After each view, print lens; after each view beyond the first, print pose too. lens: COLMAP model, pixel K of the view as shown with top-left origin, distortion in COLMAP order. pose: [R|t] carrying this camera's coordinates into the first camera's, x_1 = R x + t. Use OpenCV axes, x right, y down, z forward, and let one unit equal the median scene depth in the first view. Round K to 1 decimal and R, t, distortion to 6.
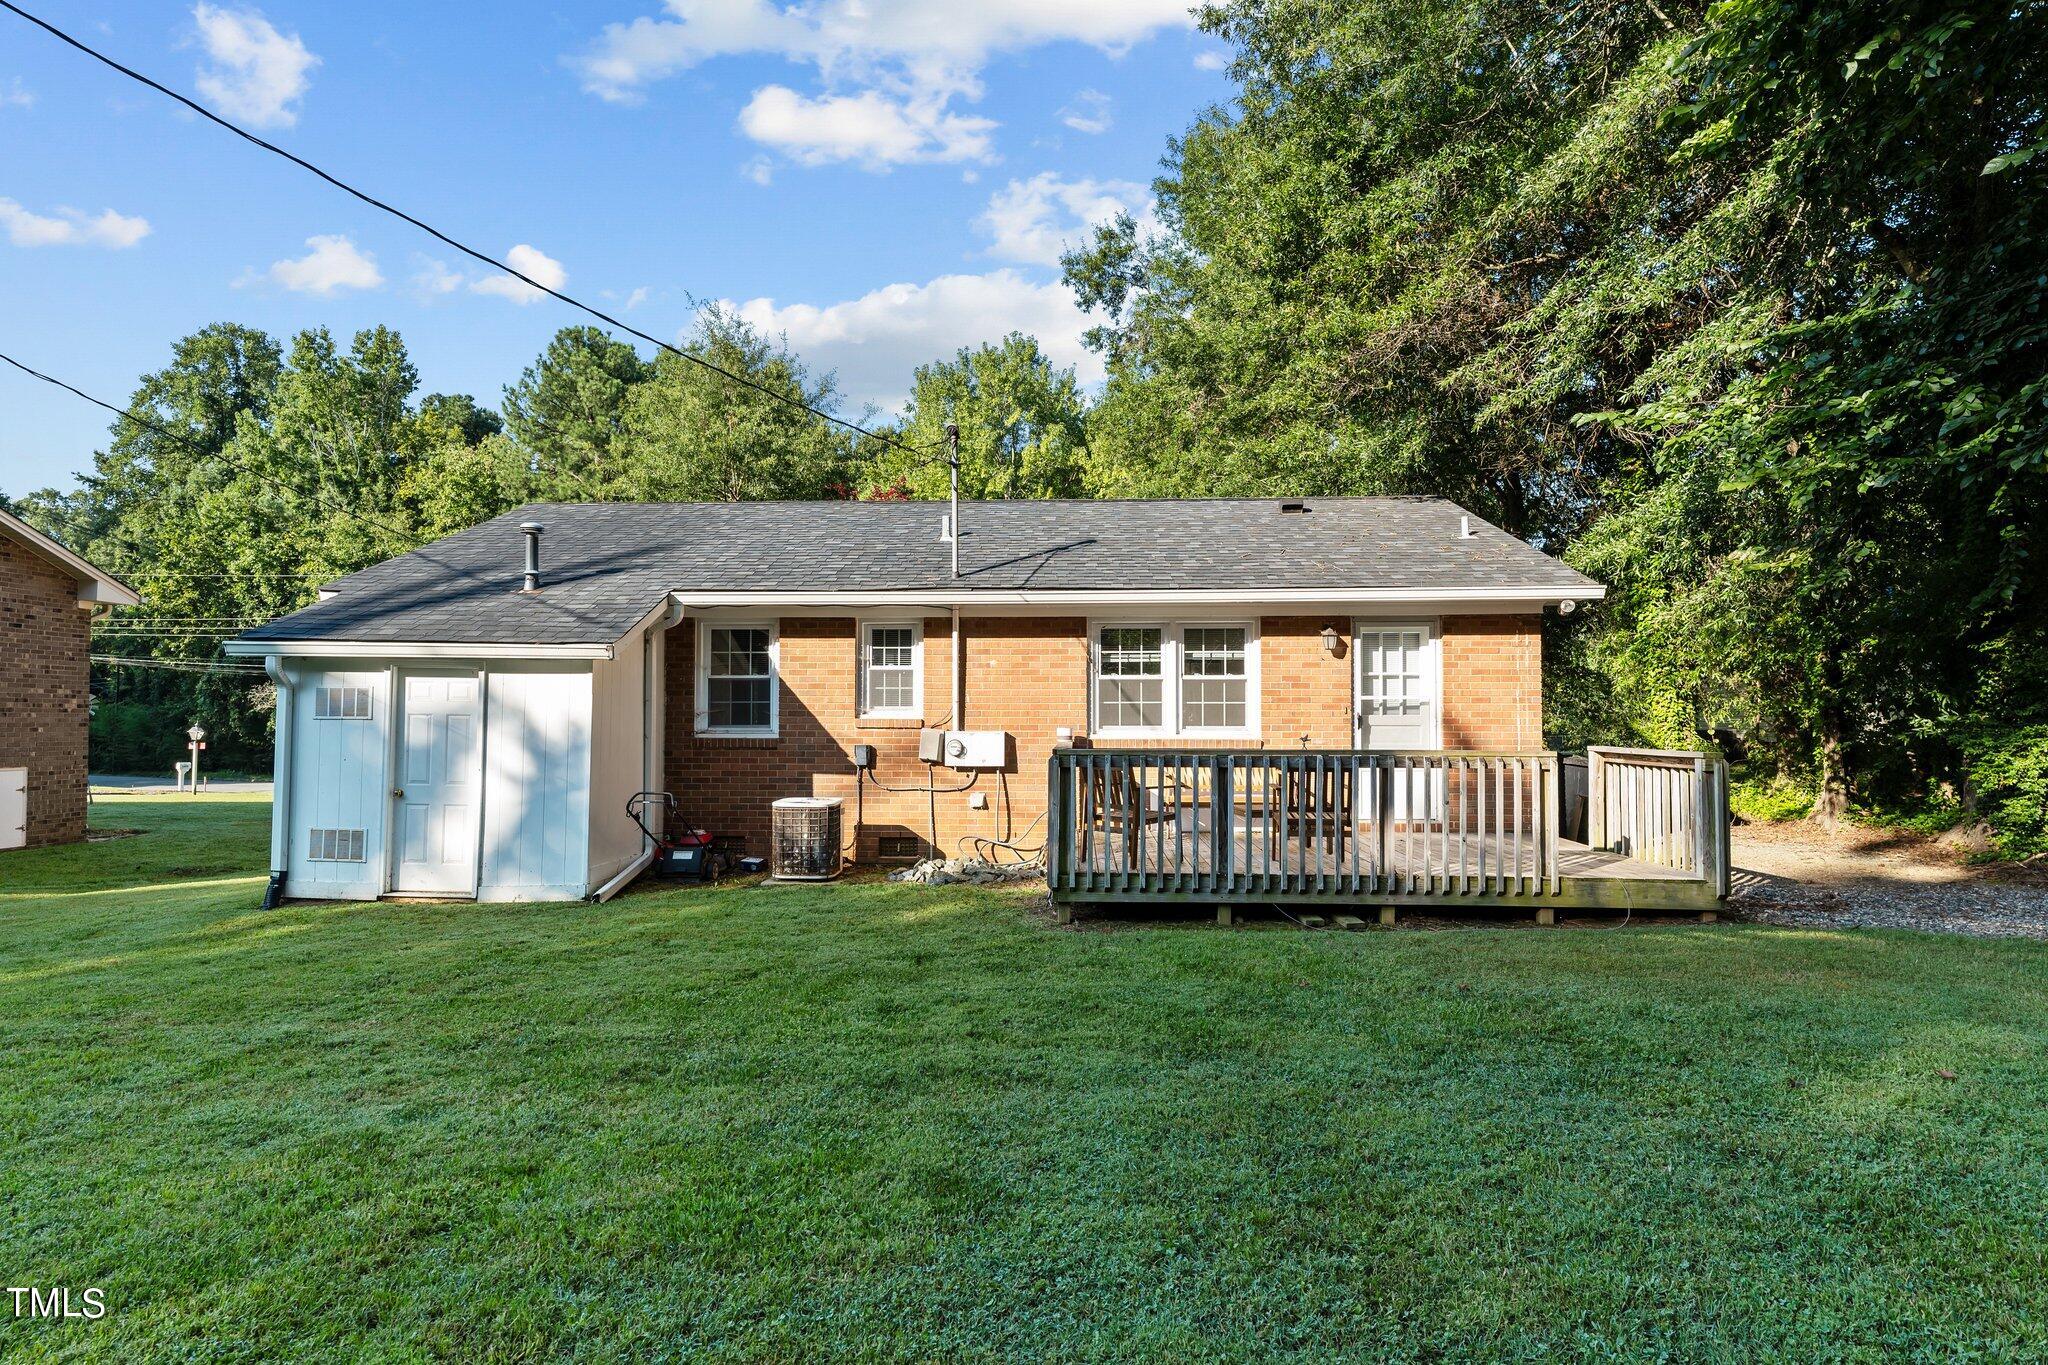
lens RADIAL K [[1078.6, 0, 1021.3], [0, 1078.6, 672.7], [0, 0, 1]] dist [0.004367, -0.000319]
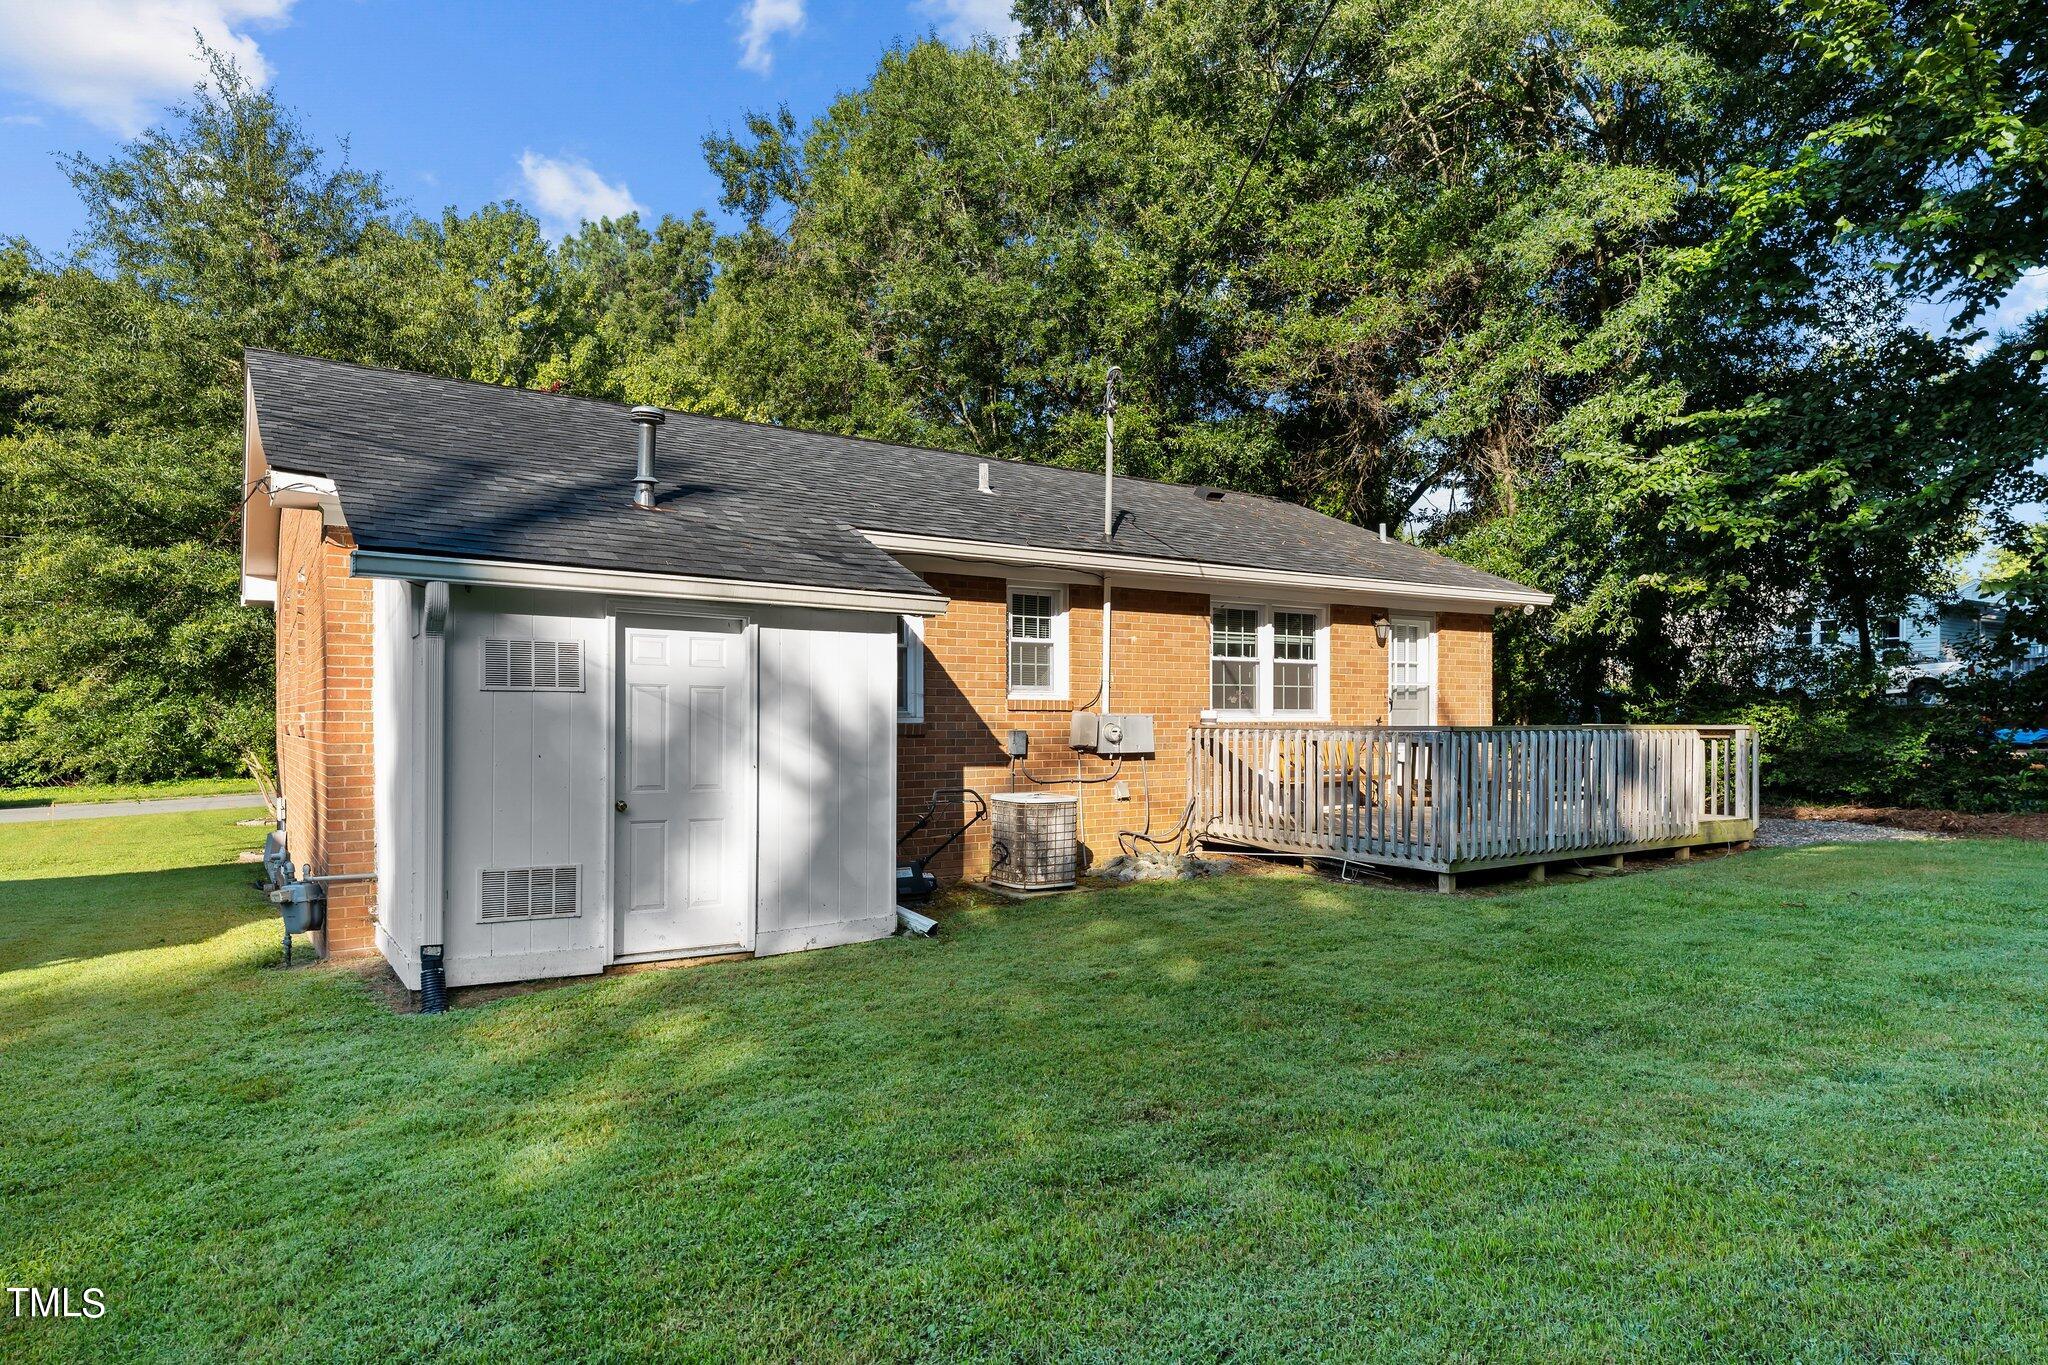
lens RADIAL K [[1239.8, 0, 1023.9], [0, 1239.8, 706.0], [0, 0, 1]] dist [0.001153, 0.002092]
pose [[0.789557, 0.004247, 0.613662, -0.740292], [-0.024387, 0.999403, 0.024461, 0.023954], [-0.613192, -0.034279, 0.789190, 0.233695]]
